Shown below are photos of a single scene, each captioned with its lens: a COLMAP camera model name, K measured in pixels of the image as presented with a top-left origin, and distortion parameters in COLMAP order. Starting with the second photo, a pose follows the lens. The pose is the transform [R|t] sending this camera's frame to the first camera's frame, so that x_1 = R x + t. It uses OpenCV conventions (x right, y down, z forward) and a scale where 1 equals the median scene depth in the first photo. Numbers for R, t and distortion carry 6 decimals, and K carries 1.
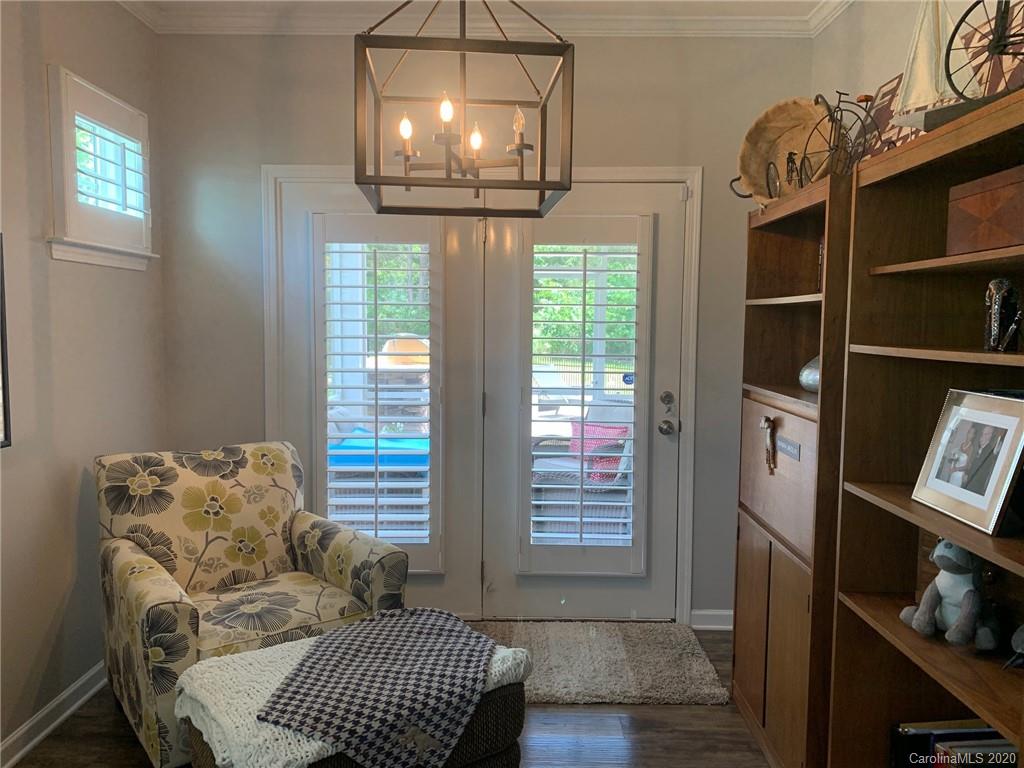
lens RADIAL K [[784.1, 0, 511.4], [0, 784.1, 377.5], [0, 0, 1]] dist [0.003331, 0.000815]
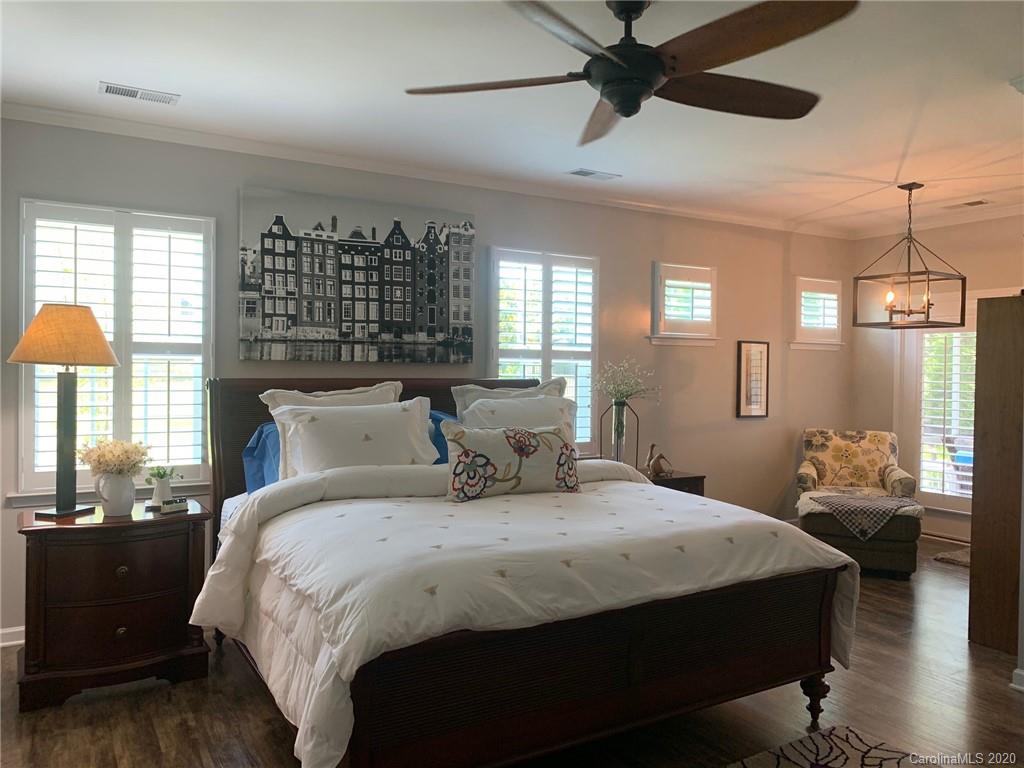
lens RADIAL K [[784.1, 0, 511.4], [0, 784.1, 377.5], [0, 0, 1]] dist [0.003331, 0.000815]
pose [[0.513385, 0.009148, -0.858110, 1.092619], [-0.072001, 0.996877, -0.032450, 0.086979], [0.855133, 0.078444, 0.512440, -1.039022]]
